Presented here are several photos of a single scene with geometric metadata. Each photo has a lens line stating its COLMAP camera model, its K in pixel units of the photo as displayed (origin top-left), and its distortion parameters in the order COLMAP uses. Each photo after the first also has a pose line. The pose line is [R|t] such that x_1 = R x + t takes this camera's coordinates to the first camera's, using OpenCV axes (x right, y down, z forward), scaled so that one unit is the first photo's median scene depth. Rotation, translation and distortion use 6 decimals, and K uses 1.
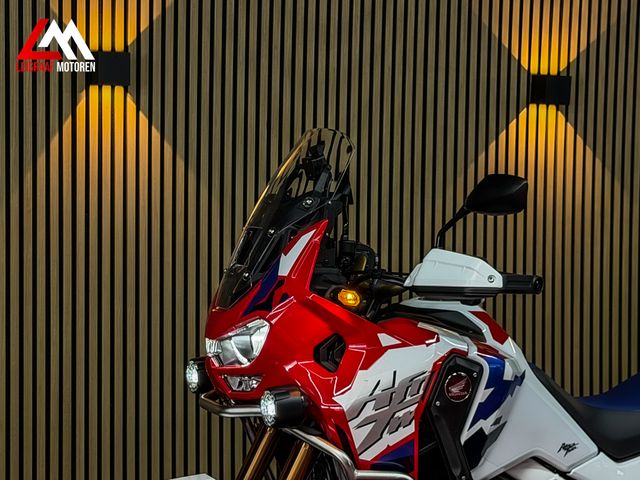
lens RADIAL K [[1424.3, 0, 320.0], [0, 1424.3, 240.0], [0, 0, 1]] dist [0.107783, 0.937961]
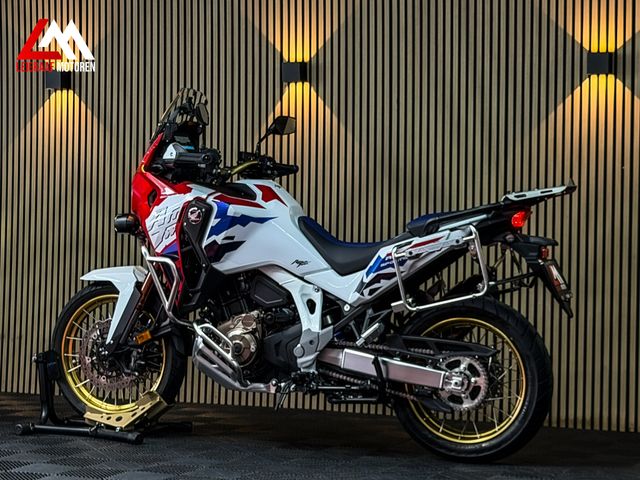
lens RADIAL K [[1424.3, 0, 320.0], [0, 1424.3, 240.0], [0, 0, 1]] dist [0.107783, 0.937961]
pose [[0.692027, 0.004686, -0.721856, 1.472000], [-0.037215, 0.998881, -0.029192, 0.170838], [0.720911, 0.047066, 0.691427, -0.183151]]
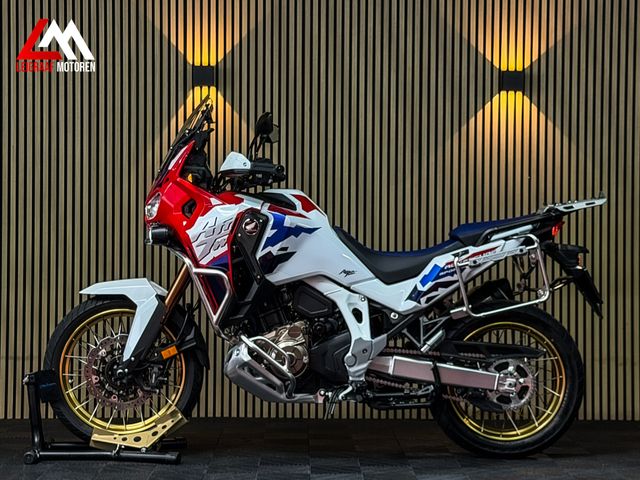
lens RADIAL K [[1424.3, 0, 320.0], [0, 1424.3, 240.0], [0, 0, 1]] dist [0.107783, 0.937961]
pose [[0.922907, 0.001244, -0.385020, 0.833085], [-0.015250, 0.999328, -0.033326, 0.167551], [0.384720, 0.036629, 0.922306, -0.638468]]
